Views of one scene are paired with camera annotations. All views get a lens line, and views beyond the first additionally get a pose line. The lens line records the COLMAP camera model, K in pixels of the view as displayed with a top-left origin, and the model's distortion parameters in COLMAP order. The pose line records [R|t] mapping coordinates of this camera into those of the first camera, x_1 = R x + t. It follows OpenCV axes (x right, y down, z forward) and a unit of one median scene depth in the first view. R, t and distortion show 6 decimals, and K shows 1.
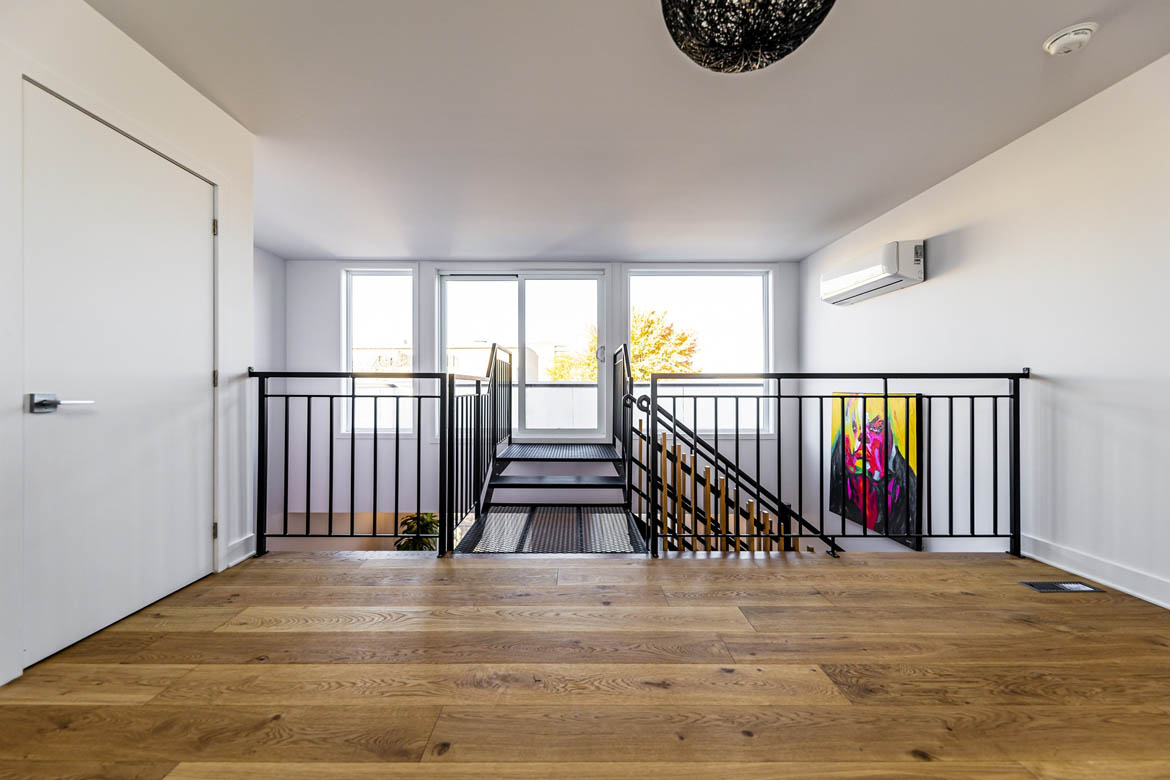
lens RADIAL K [[455.5, 0, 560.5], [0, 455.5, 390.5], [0, 0, 1]] dist [-0.000069, -0.000077]
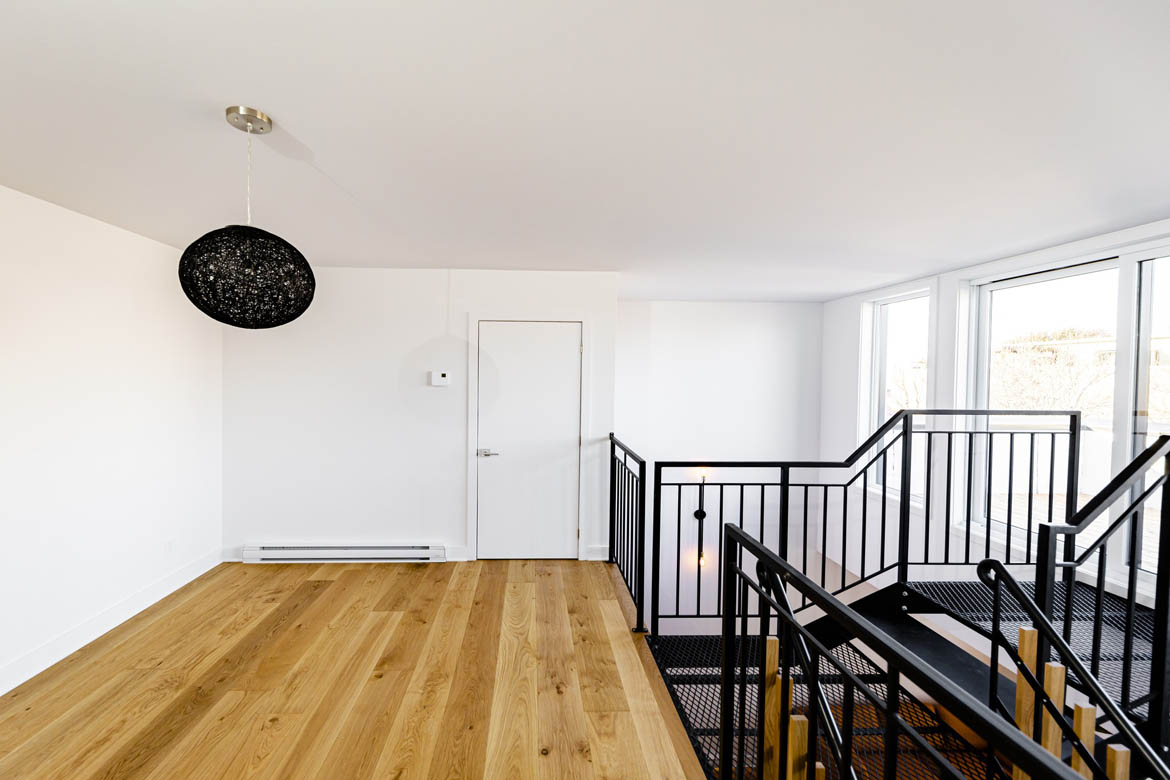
lens RADIAL K [[455.5, 0, 560.5], [0, 455.5, 390.5], [0, 0, 1]] dist [-0.000069, -0.000077]
pose [[0.073851, 0.020919, -0.997050, 0.829233], [-0.017259, 0.999657, 0.019695, -0.230552], [0.997120, 0.015753, 0.074187, 0.782008]]
